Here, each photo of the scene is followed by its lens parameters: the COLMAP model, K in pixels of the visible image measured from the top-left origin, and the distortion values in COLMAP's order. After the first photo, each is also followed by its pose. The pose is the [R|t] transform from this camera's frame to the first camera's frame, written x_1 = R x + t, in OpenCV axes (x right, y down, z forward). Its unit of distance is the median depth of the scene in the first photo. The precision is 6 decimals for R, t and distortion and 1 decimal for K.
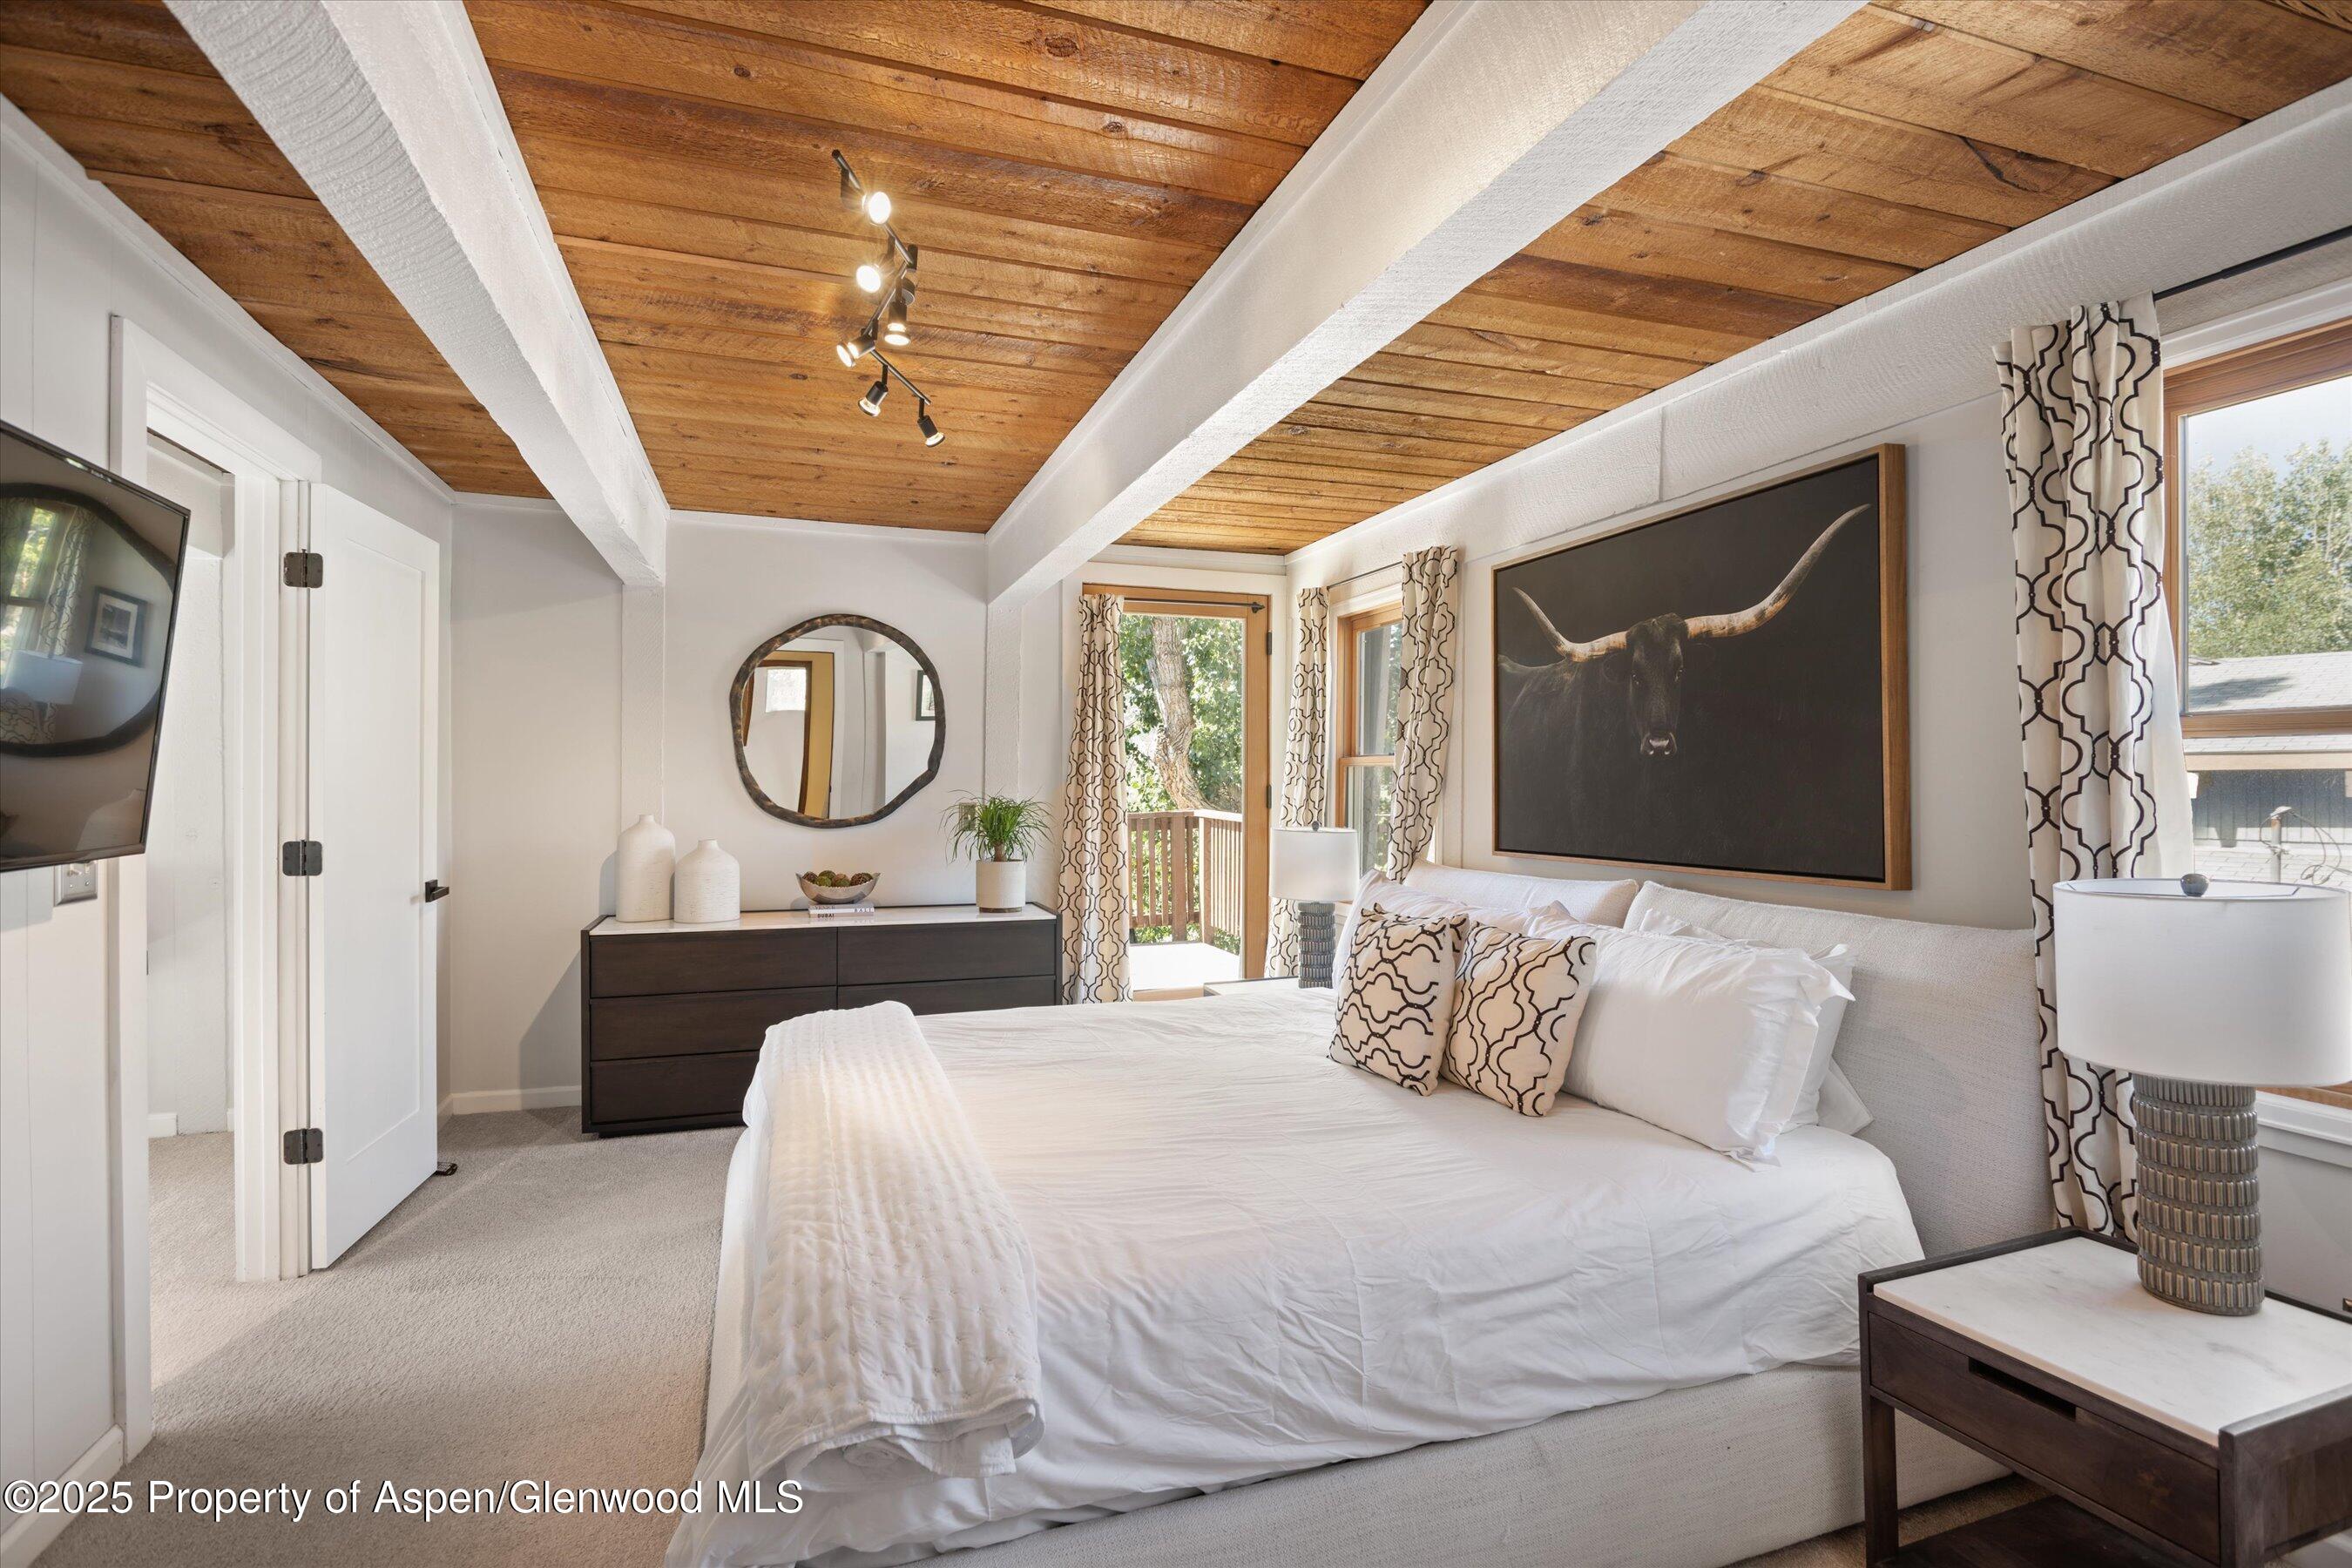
lens RADIAL K [[1156.7, 0, 1176.0], [0, 1156.7, 784.0], [0, 0, 1]] dist [-0.023950, 0.000137]
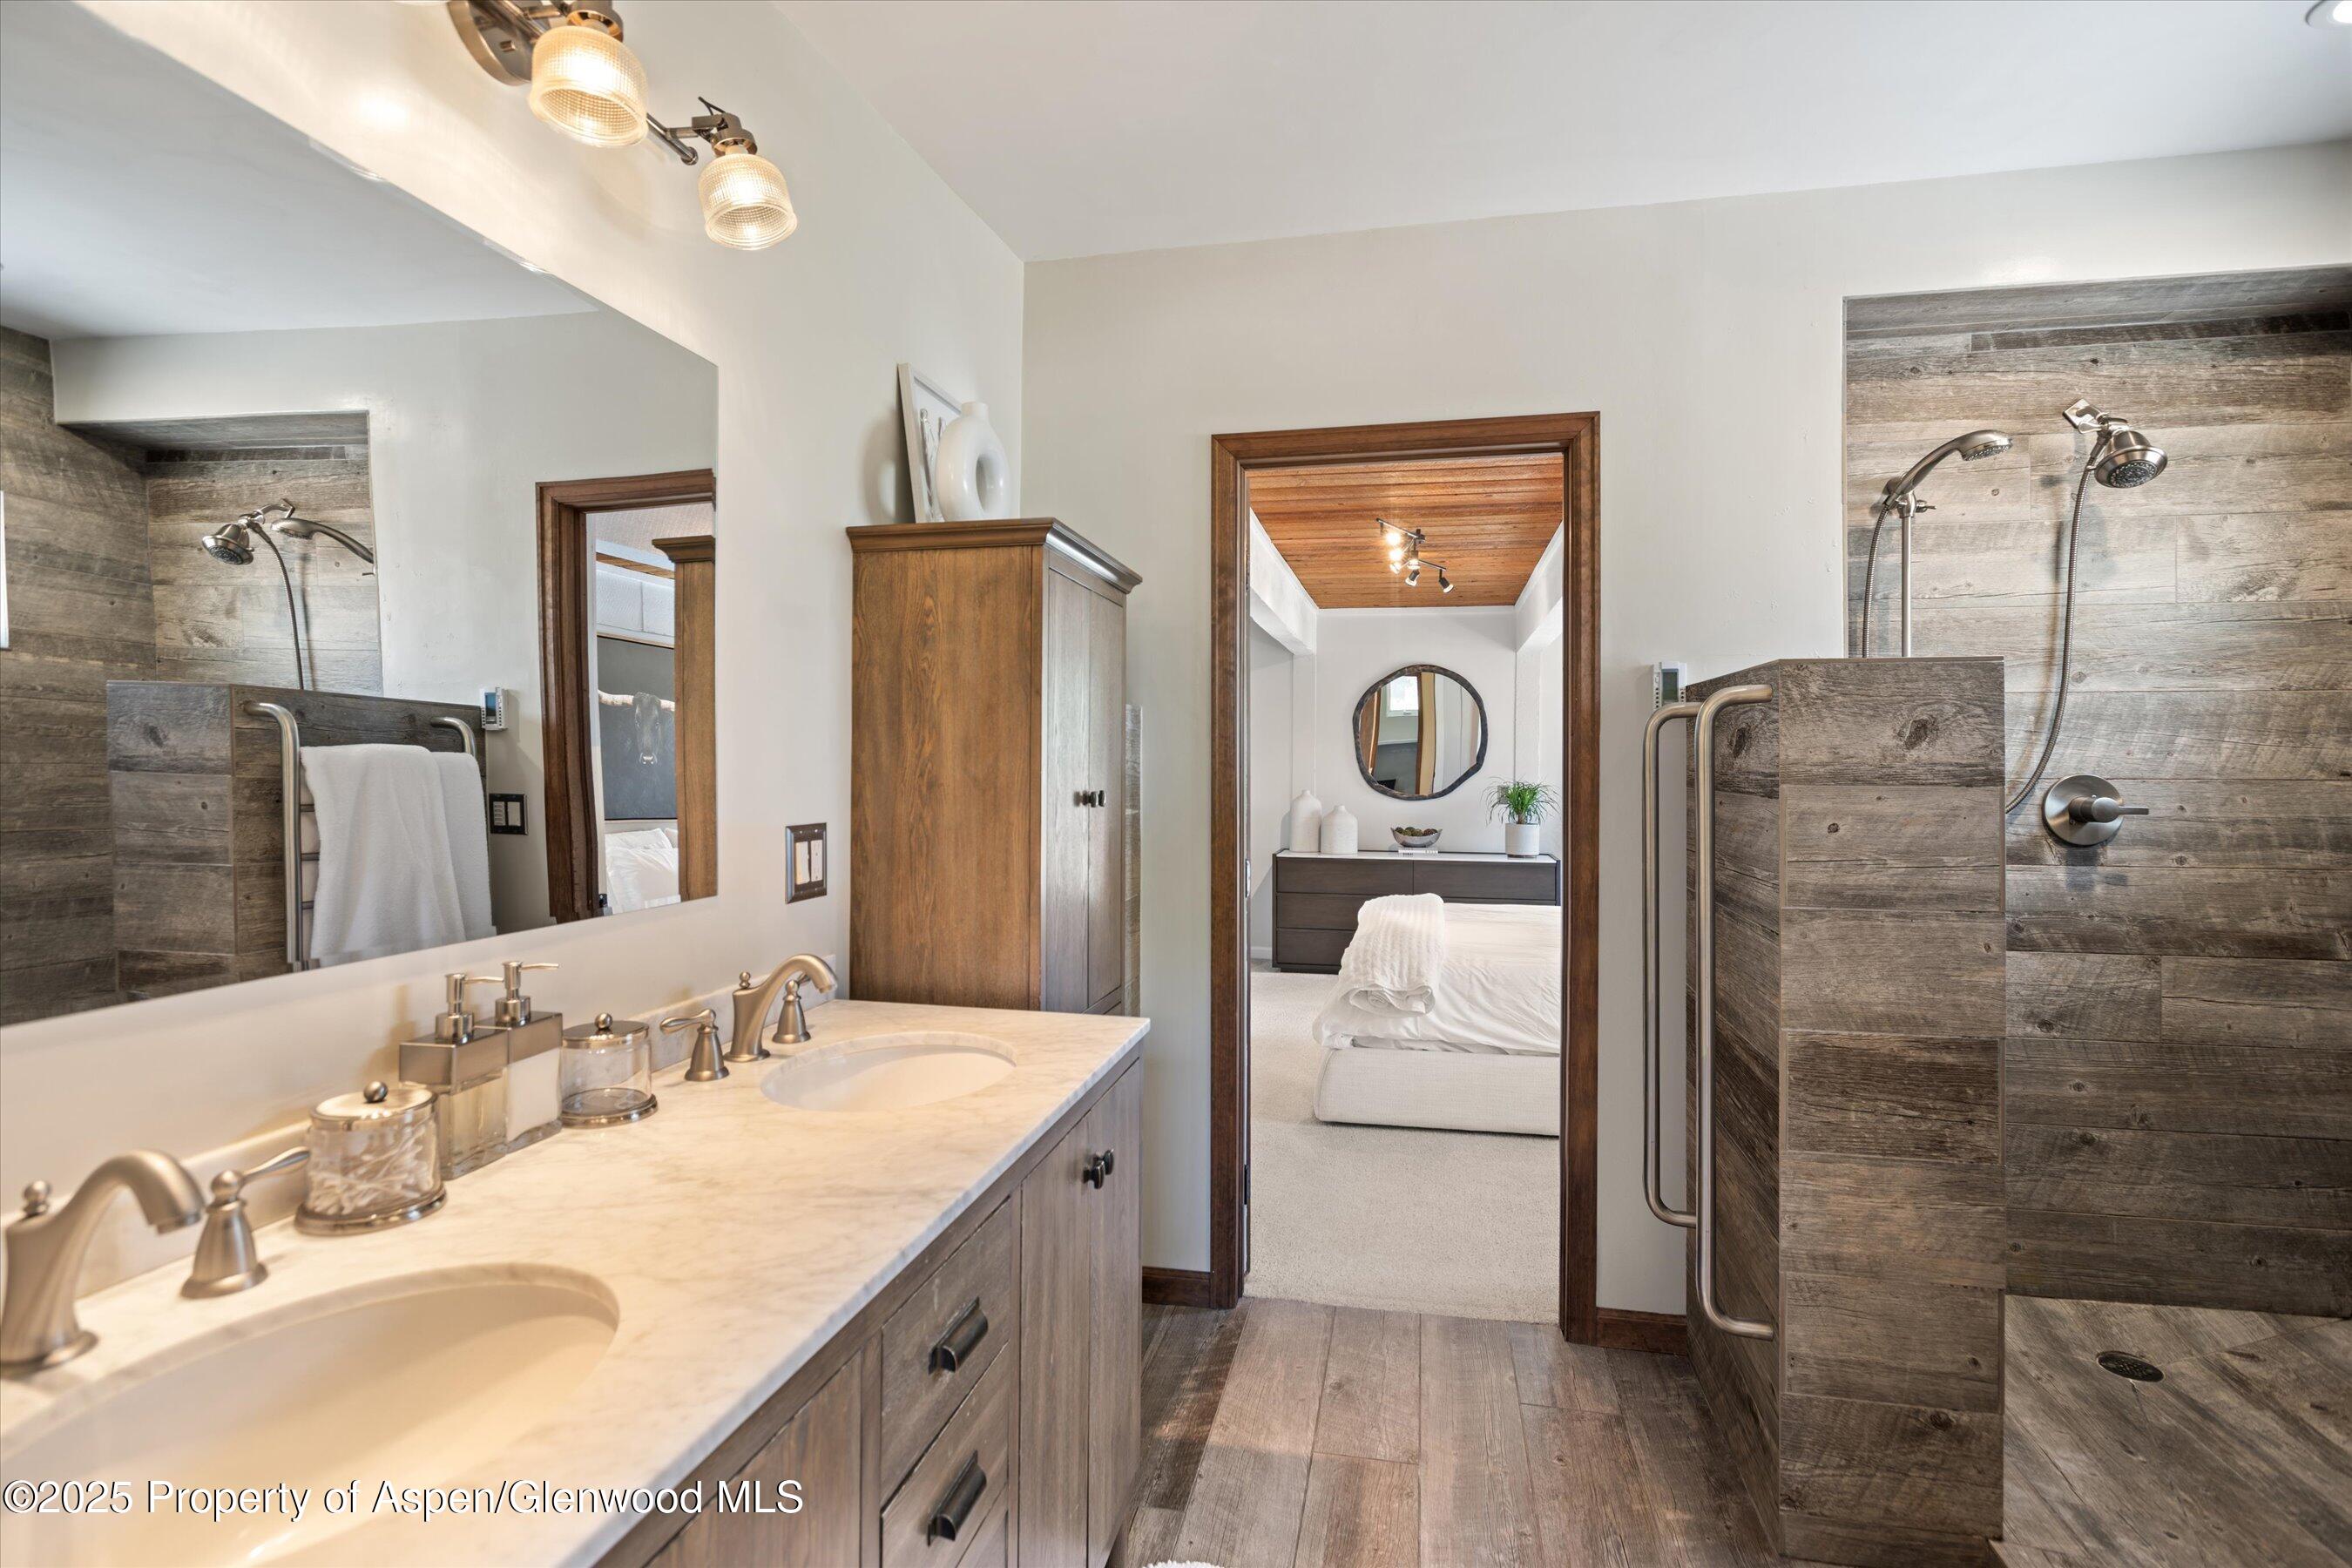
lens RADIAL K [[1156.7, 0, 1176.0], [0, 1156.7, 784.0], [0, 0, 1]] dist [-0.023950, 0.000137]
pose [[0.857490, 0.005738, -0.514469, 0.292316], [0.000032, 0.999937, 0.011206, -0.002606], [0.514501, -0.009626, 0.857435, -0.648607]]
